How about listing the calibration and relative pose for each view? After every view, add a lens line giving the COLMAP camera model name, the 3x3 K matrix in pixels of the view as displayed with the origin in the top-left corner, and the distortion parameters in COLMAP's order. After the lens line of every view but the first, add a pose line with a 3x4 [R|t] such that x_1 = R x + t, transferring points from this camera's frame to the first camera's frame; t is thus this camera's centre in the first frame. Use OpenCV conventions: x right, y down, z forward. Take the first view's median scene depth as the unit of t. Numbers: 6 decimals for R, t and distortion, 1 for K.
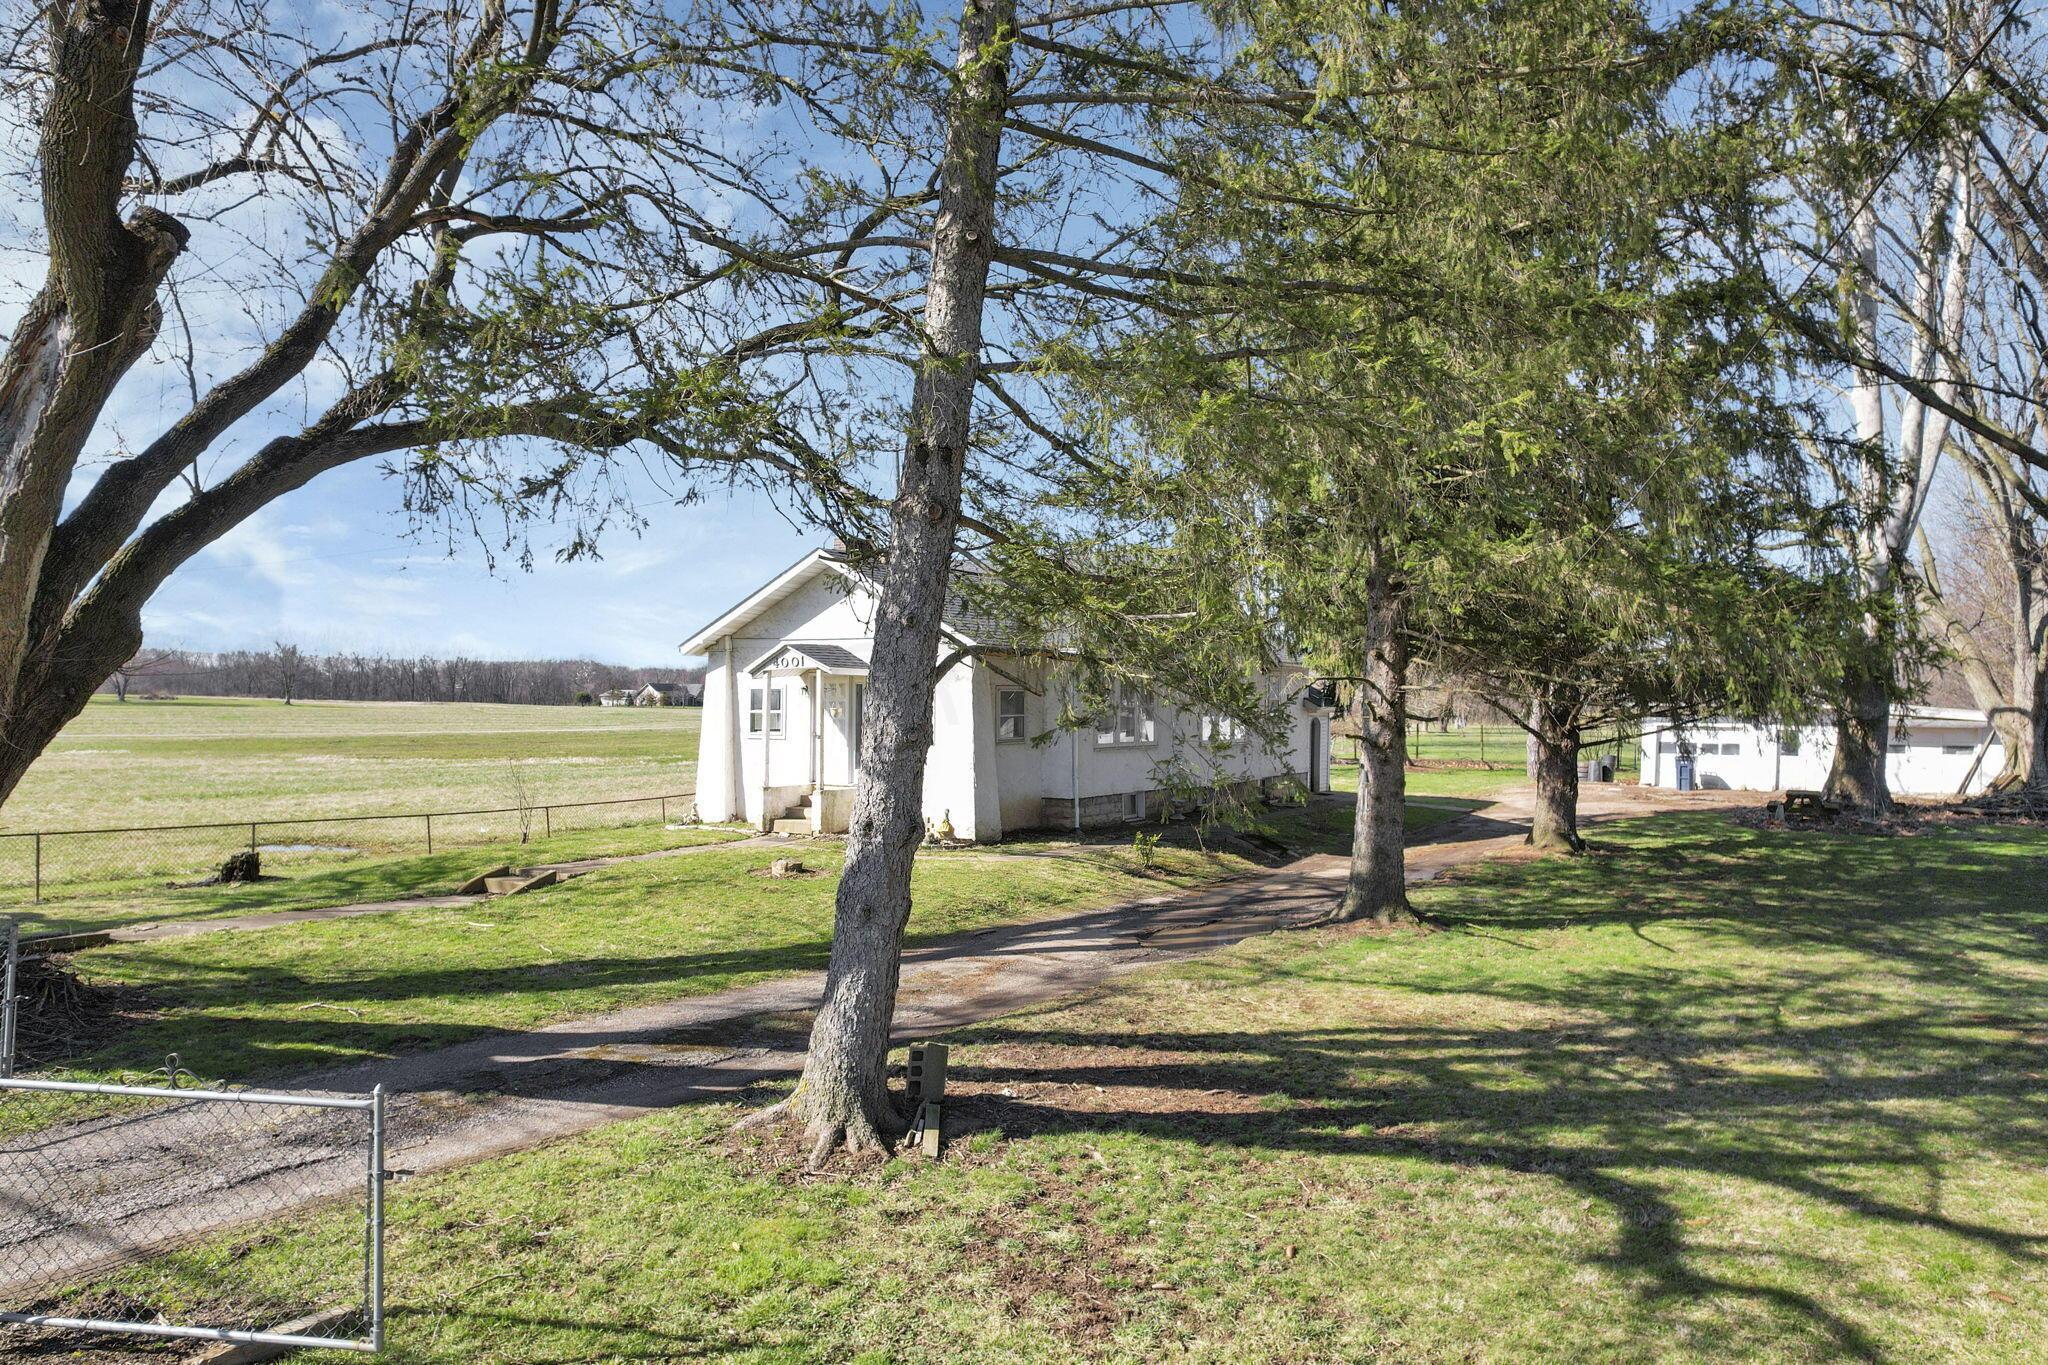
lens RADIAL K [[984.7, 0, 1042.4], [0, 984.7, 695.5], [0, 0, 1]] dist [-0.047342, 0.021642]
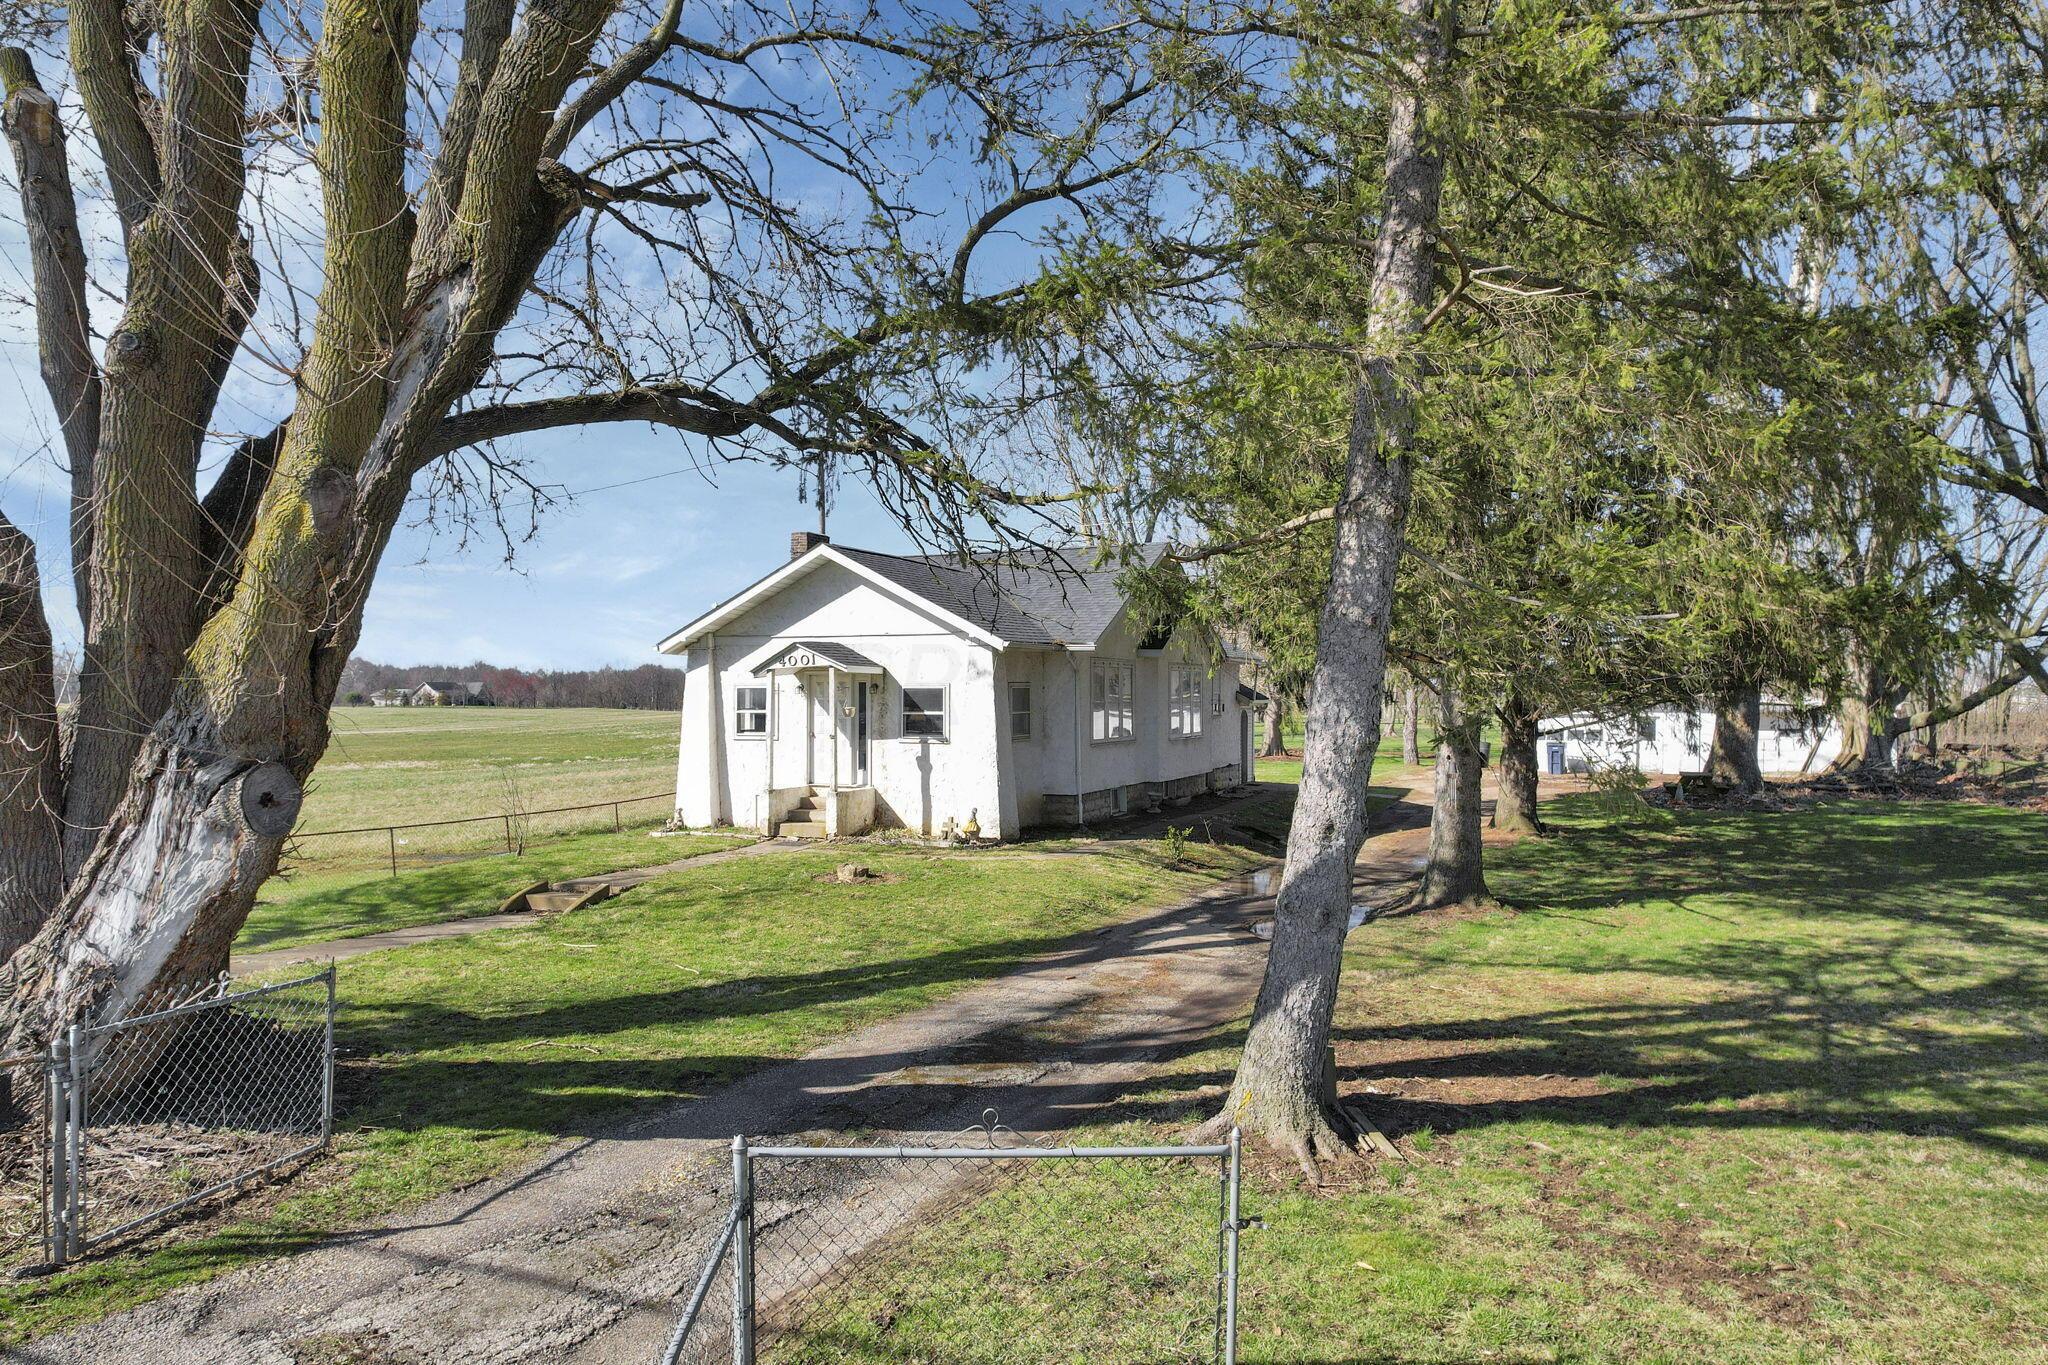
lens RADIAL K [[982.1, 0, 1024.0], [0, 982.1, 682.5], [0, 0, 1]] dist [-0.044936, 0.020478]
pose [[0.993156, -0.008648, 0.116475, -0.311947], [0.009609, 0.999924, -0.007694, -0.005062], [-0.116400, 0.008761, 0.993164, 0.029968]]
